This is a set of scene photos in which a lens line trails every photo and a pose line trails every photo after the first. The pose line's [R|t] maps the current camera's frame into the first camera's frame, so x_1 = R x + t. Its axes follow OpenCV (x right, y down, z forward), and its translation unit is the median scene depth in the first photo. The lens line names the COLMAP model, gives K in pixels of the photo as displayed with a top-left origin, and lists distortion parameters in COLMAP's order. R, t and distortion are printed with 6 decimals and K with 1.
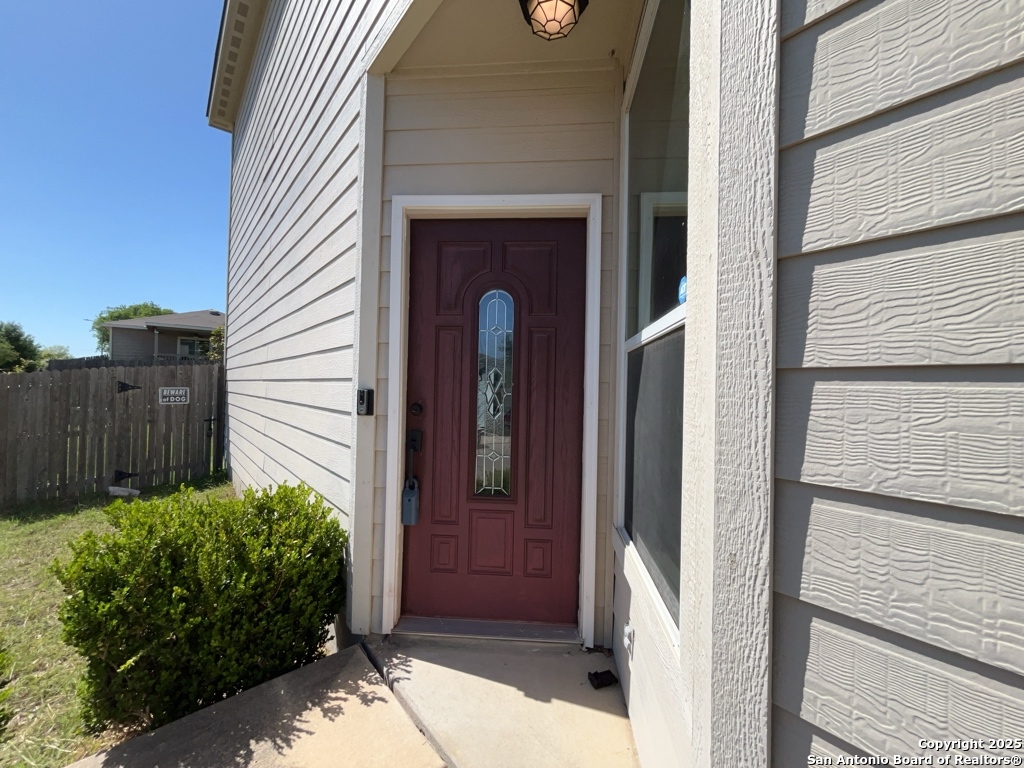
lens RADIAL K [[414.5, 0, 514.8], [0, 414.5, 384.1], [0, 0, 1]] dist [-0.000612, -0.000952]
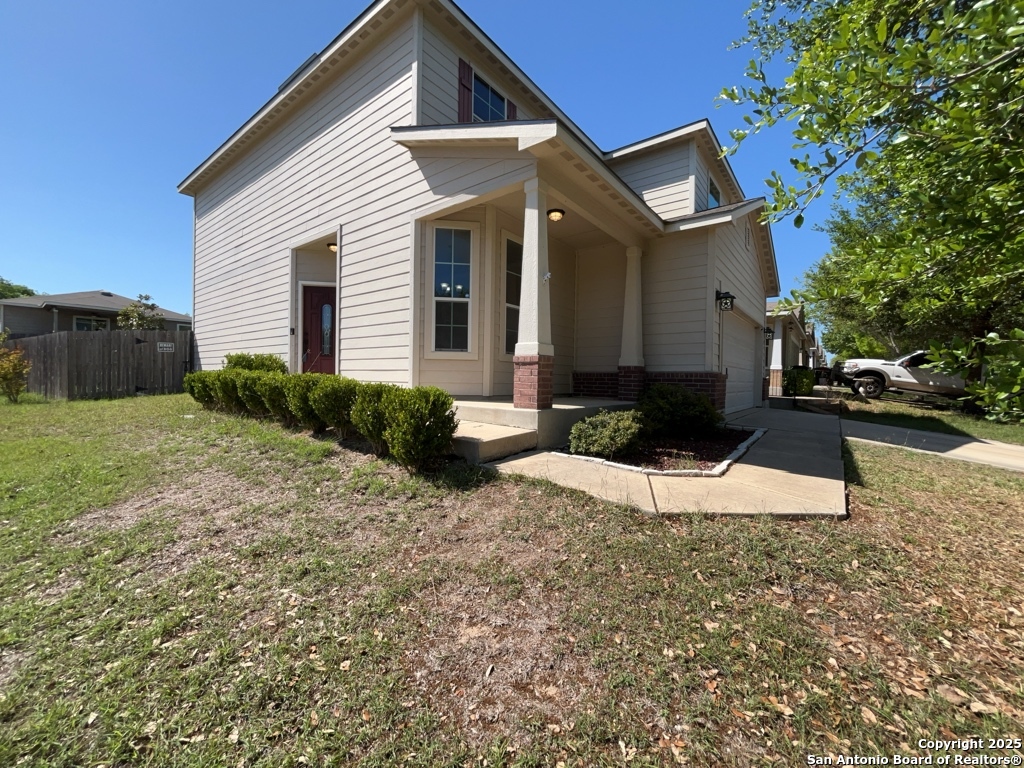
lens RADIAL K [[414.5, 0, 514.8], [0, 414.5, 384.1], [0, 0, 1]] dist [-0.000612, -0.000952]
pose [[0.977377, -0.010837, 0.211228, 0.312468], [0.004992, 0.999590, 0.028186, 0.156490], [-0.211447, -0.026494, 0.977030, -1.185805]]
